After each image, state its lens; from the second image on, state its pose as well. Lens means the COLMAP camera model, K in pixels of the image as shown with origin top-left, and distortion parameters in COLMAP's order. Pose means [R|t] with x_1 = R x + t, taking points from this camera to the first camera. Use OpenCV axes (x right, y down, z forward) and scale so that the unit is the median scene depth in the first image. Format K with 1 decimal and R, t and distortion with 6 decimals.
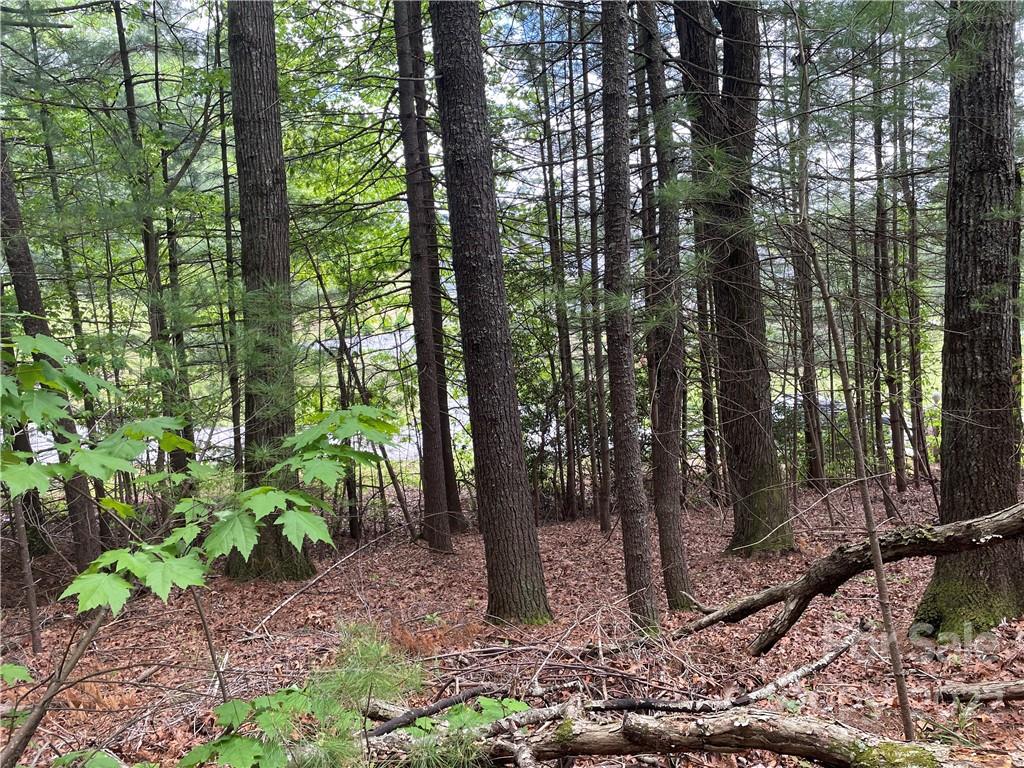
lens RADIAL K [[764.9, 0, 512.0], [0, 764.9, 384.0], [0, 0, 1]] dist [0.093620, -0.121389]
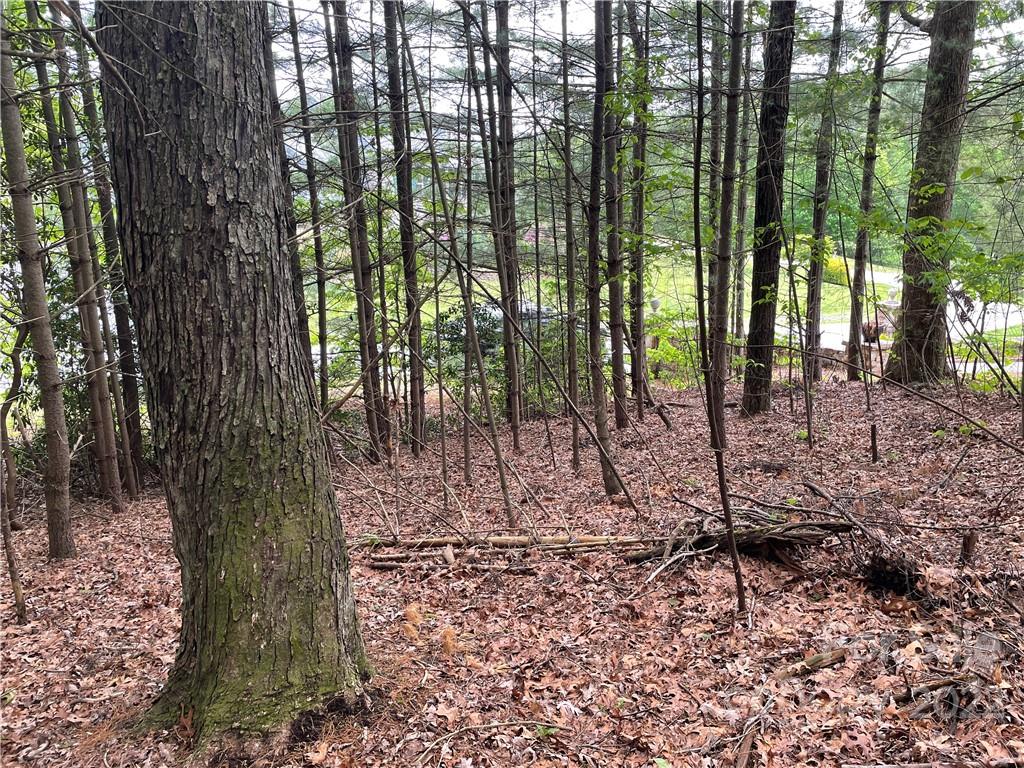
lens RADIAL K [[764.9, 0, 512.0], [0, 764.9, 384.0], [0, 0, 1]] dist [0.093620, -0.121389]
pose [[0.945037, -0.035572, 0.325023, 0.171574], [0.003130, 0.995003, 0.099794, 0.028050], [-0.326949, -0.093292, 0.940426, 0.360386]]
